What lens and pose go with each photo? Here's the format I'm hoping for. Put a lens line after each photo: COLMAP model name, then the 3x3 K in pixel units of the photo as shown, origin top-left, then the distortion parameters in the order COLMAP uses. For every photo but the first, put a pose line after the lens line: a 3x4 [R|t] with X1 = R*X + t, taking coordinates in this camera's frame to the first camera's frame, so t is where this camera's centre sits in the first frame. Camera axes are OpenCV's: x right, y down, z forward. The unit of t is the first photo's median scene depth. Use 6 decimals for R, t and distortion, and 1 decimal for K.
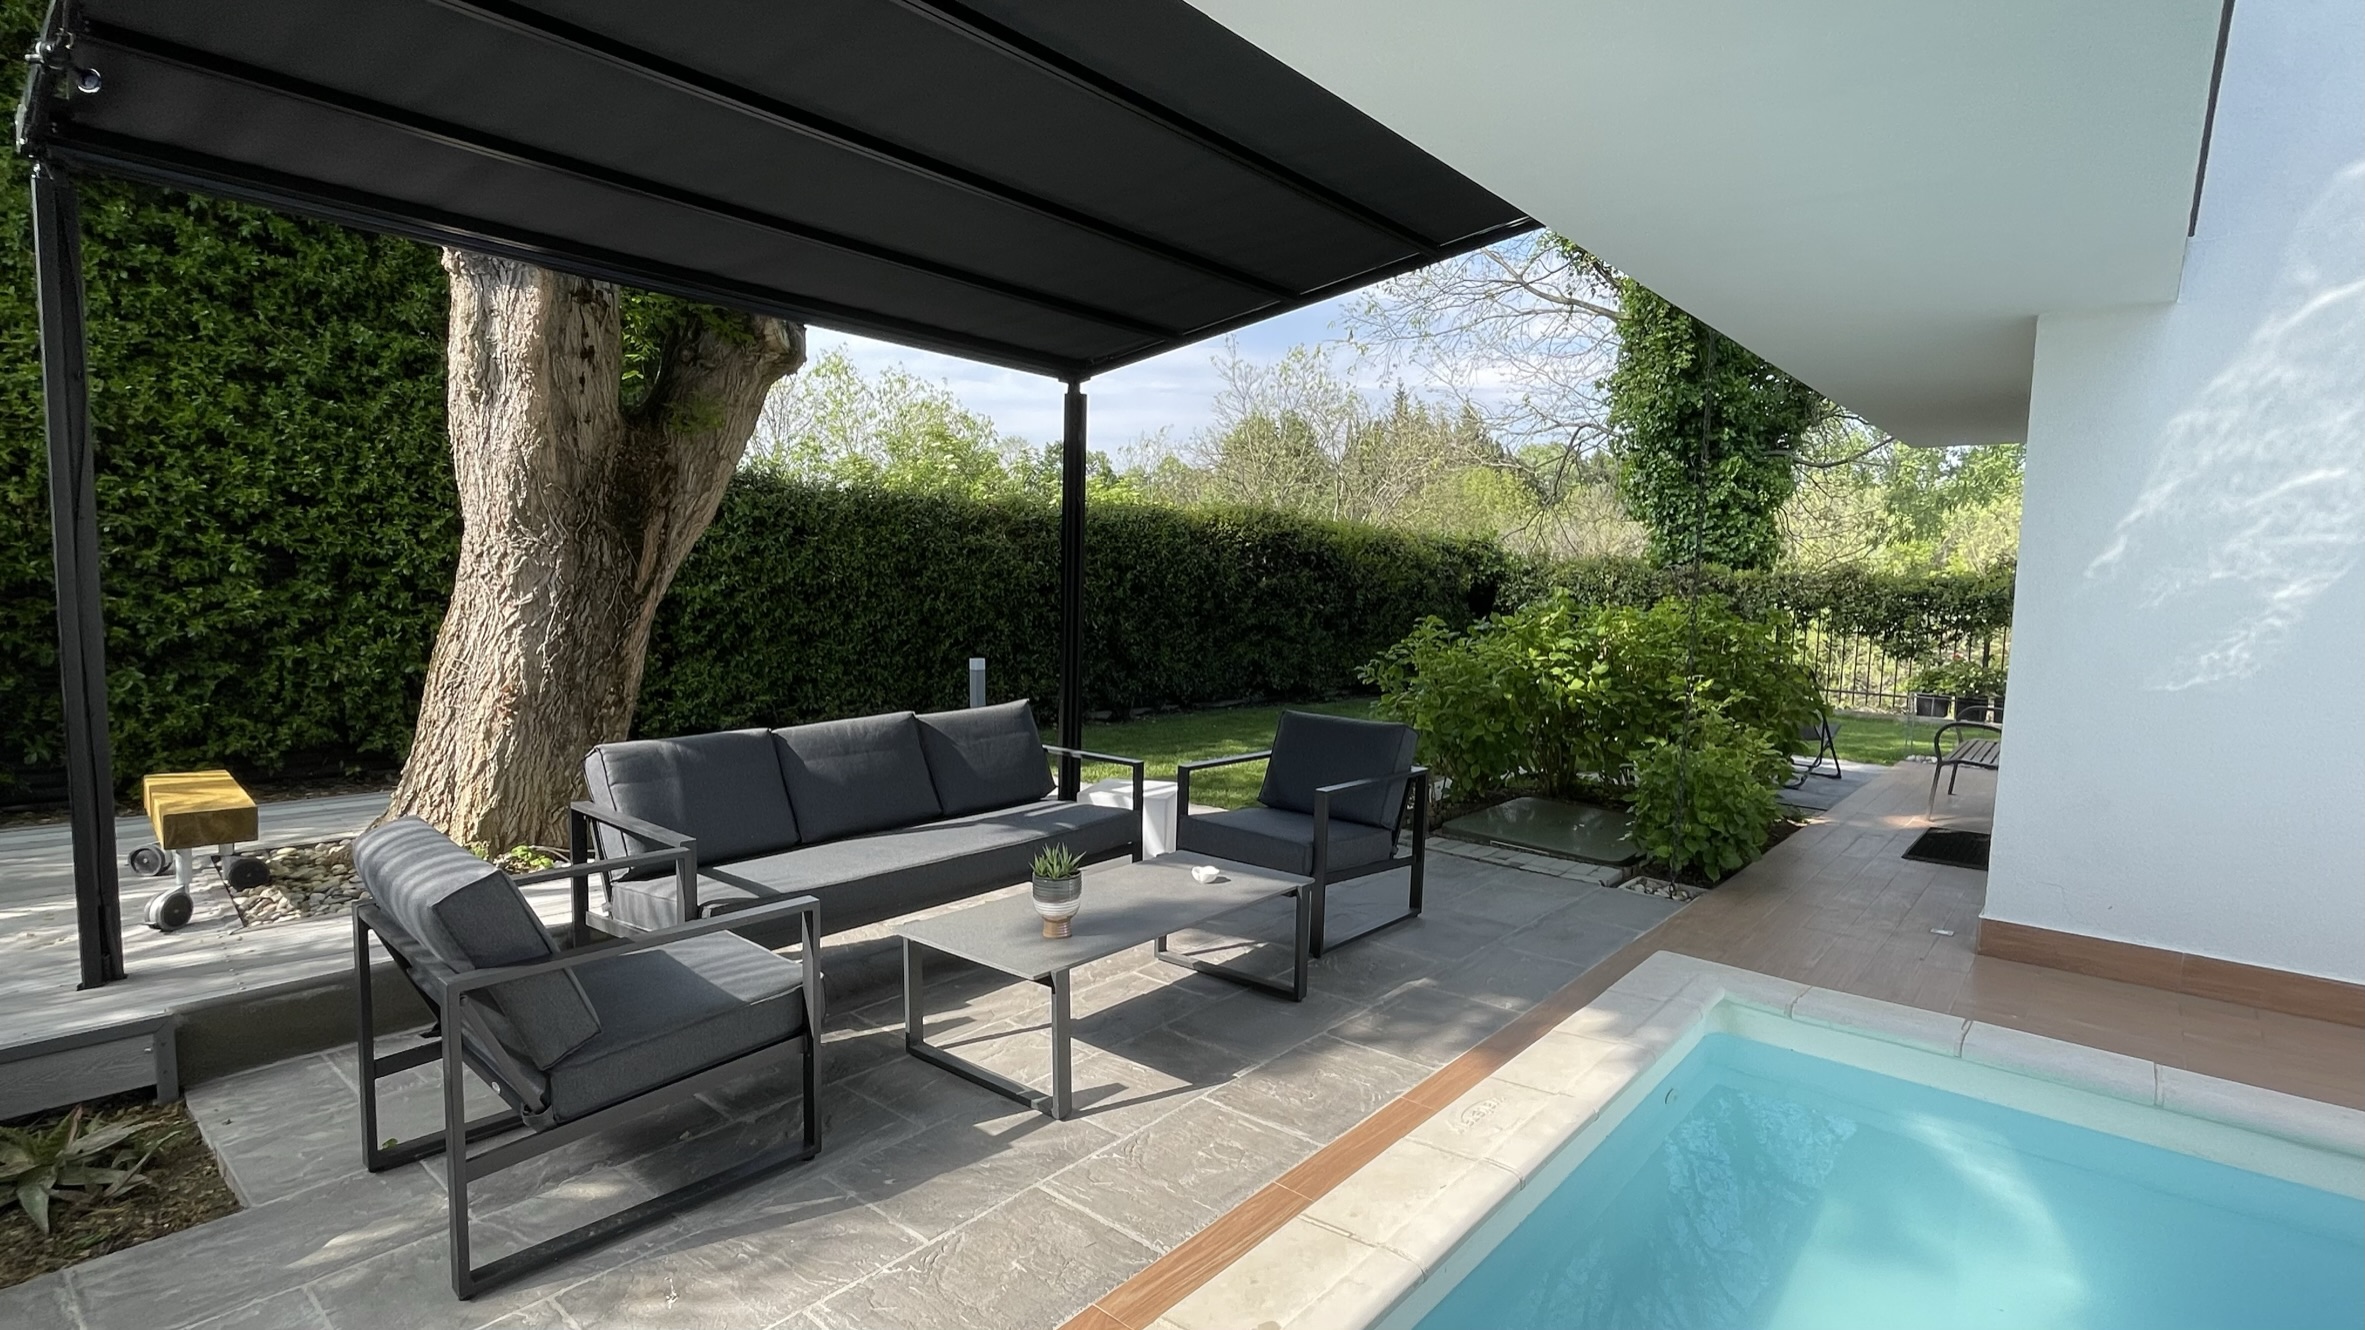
lens RADIAL K [[1110.9, 0, 1182.6], [0, 1110.9, 675.8], [0, 0, 1]] dist [-0.000406, 0.000179]
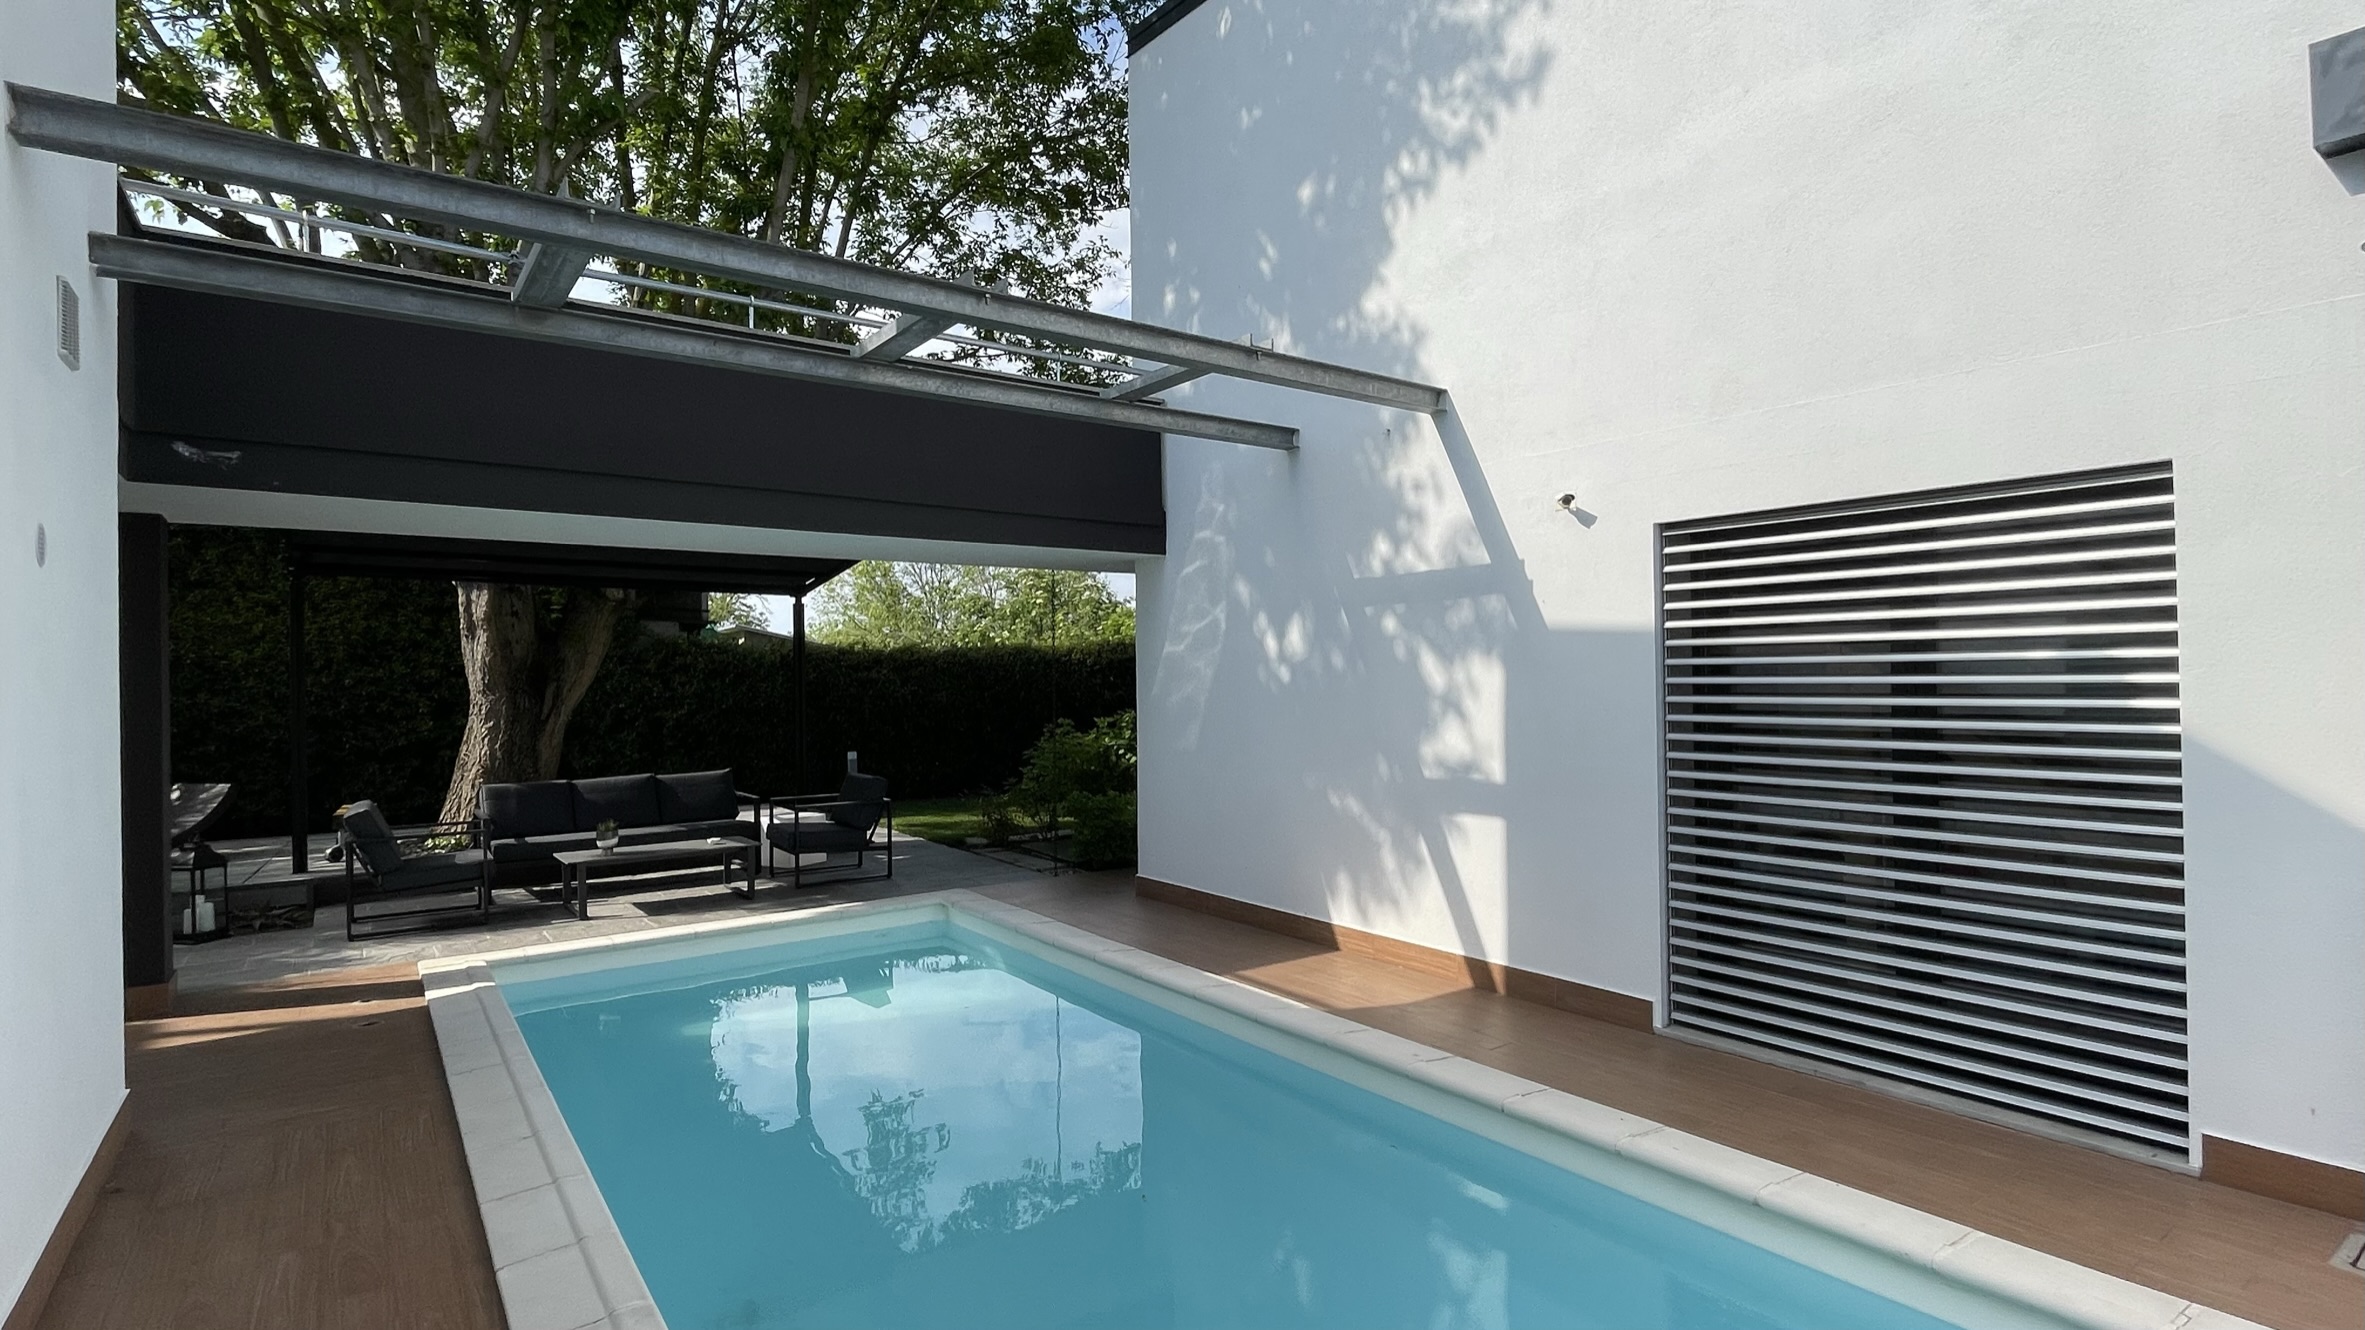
lens RADIAL K [[1110.9, 0, 1182.6], [0, 1110.9, 675.8], [0, 0, 1]] dist [-0.000406, 0.000179]
pose [[0.974214, -0.034618, -0.222953, 1.144099], [0.014022, 0.995539, -0.093305, 0.055348], [0.225188, 0.087773, 0.970354, -0.771749]]
